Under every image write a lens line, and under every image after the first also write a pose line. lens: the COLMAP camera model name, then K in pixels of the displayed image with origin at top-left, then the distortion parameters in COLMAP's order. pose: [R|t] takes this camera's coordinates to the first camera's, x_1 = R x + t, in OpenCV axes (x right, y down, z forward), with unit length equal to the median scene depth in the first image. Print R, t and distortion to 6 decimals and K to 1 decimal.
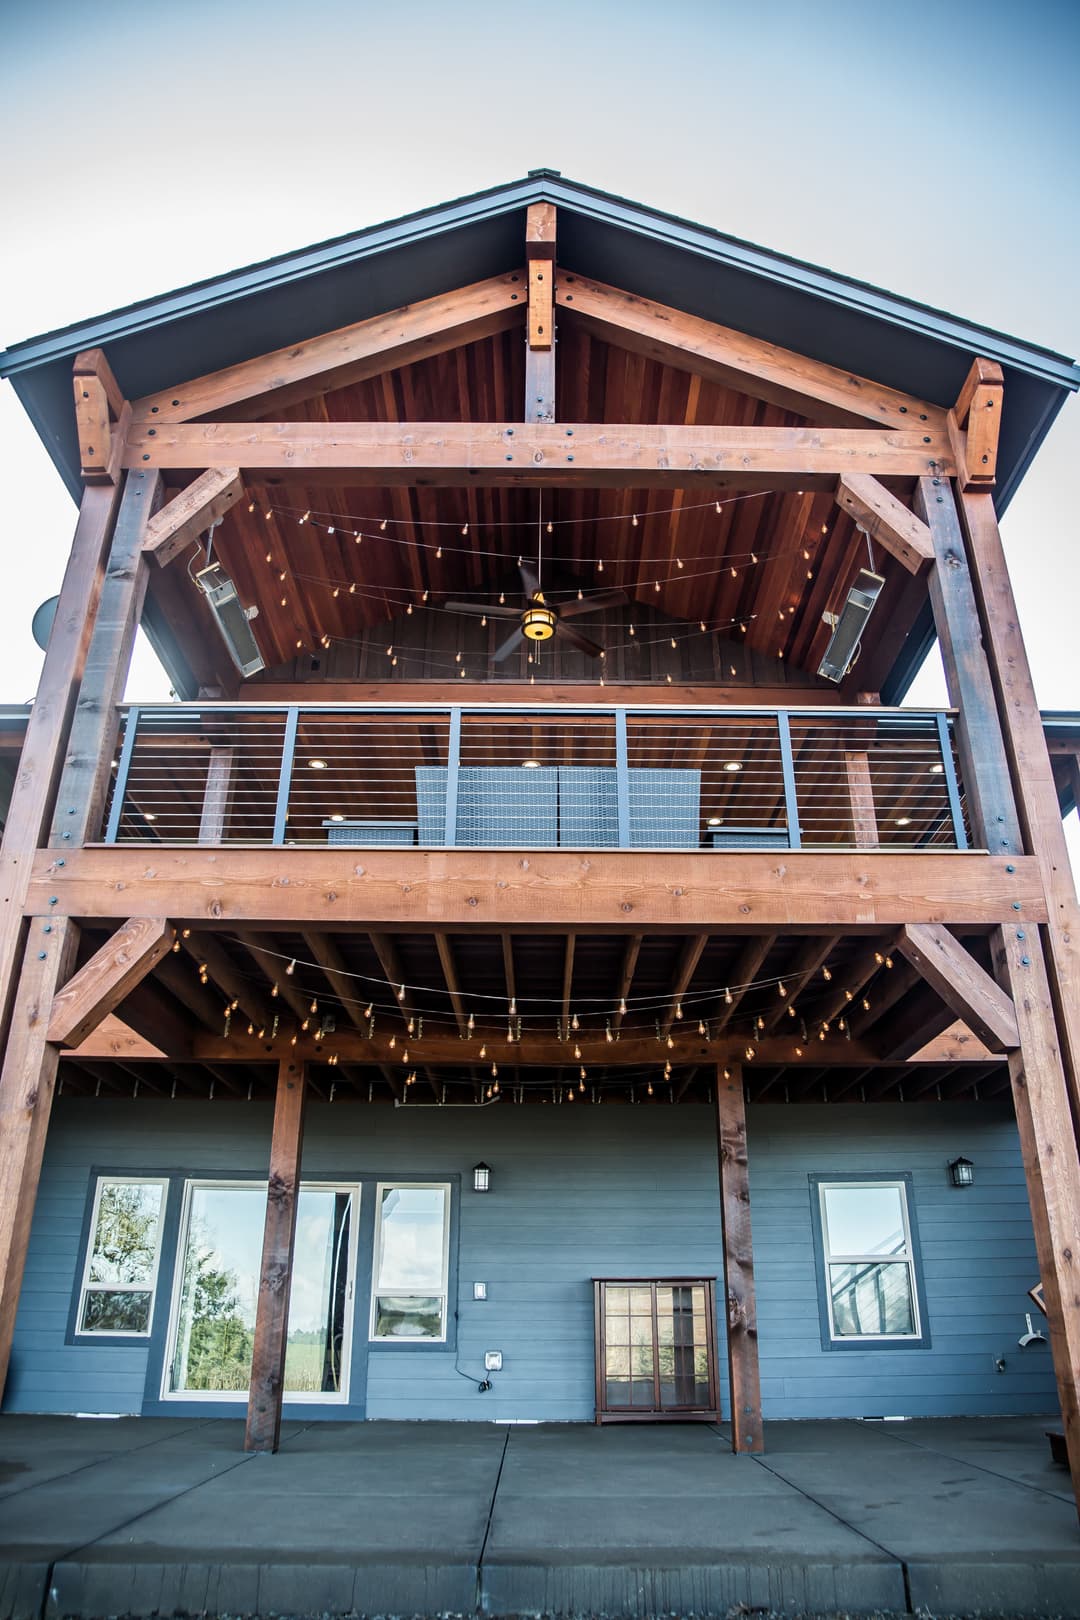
lens RADIAL K [[1142.8, 0, 540.0], [0, 1142.8, 810.0], [0, 0, 1]] dist [-0.090846, 0.002519]
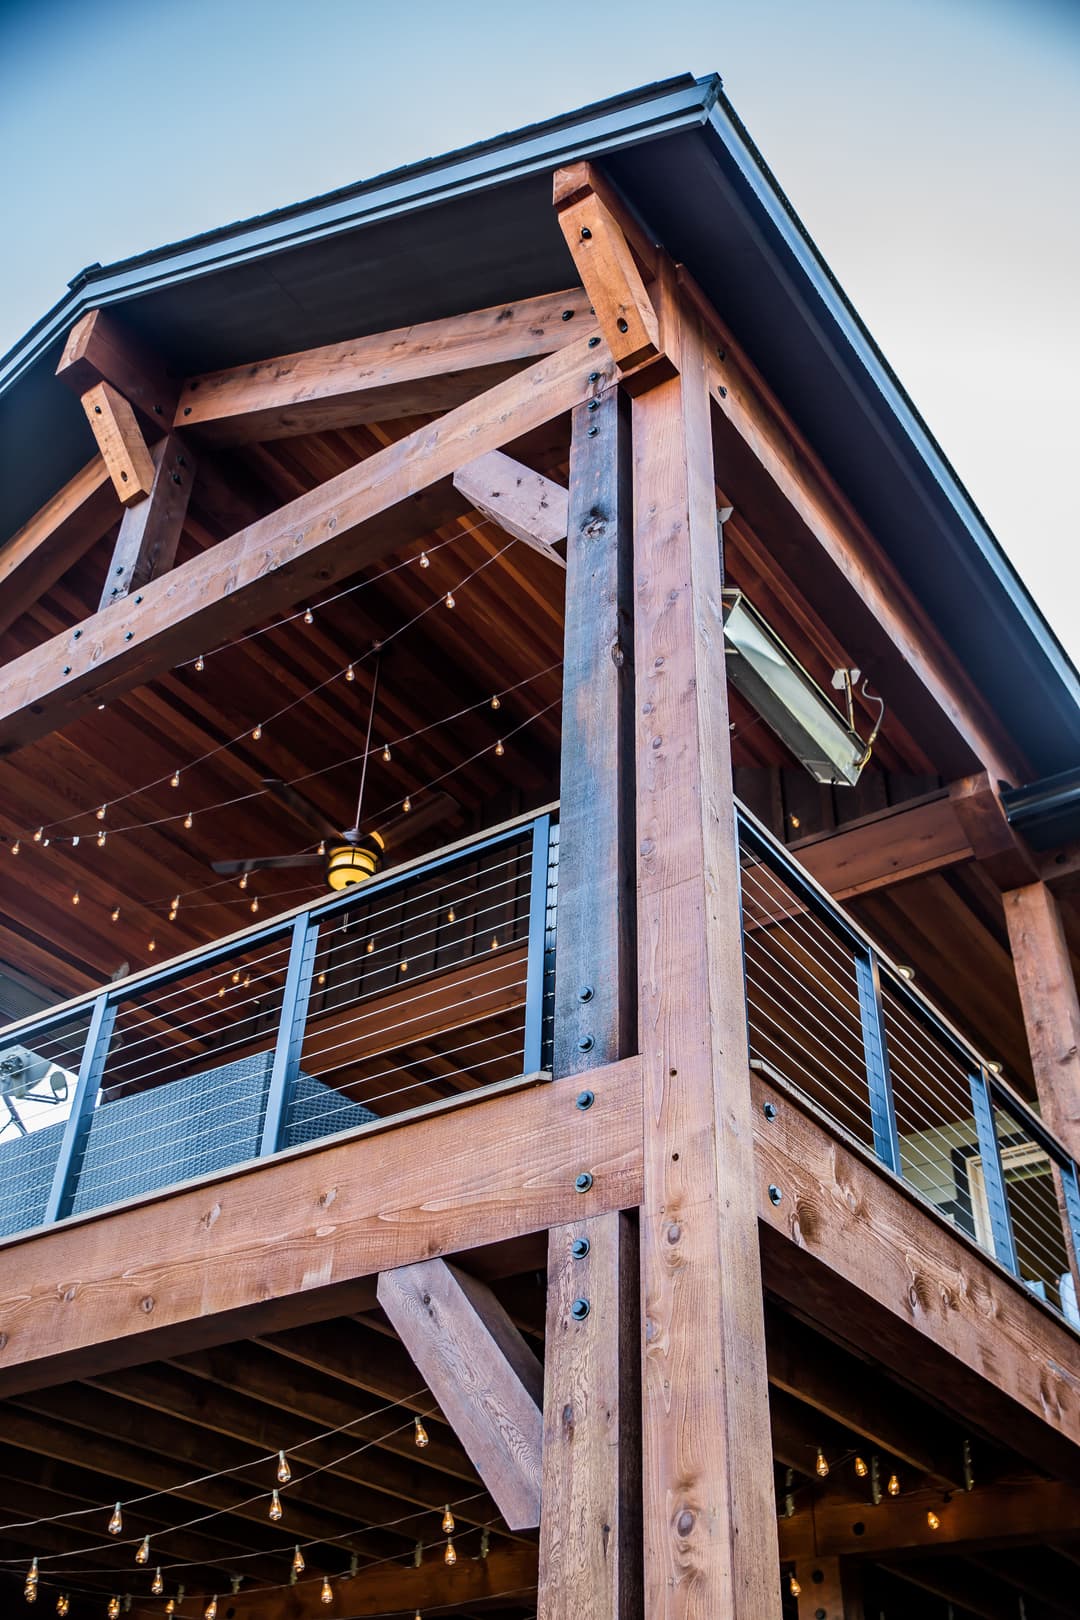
lens RADIAL K [[1572.6, 0, 540.0], [0, 1572.6, 810.0], [0, 0, 1]] dist [-0.008226, -0.012927]
pose [[0.816164, -0.339793, -0.467351, 0.742159], [0.224720, 0.931802, -0.285037, 0.120737], [0.532332, 0.127614, 0.836862, 0.446769]]
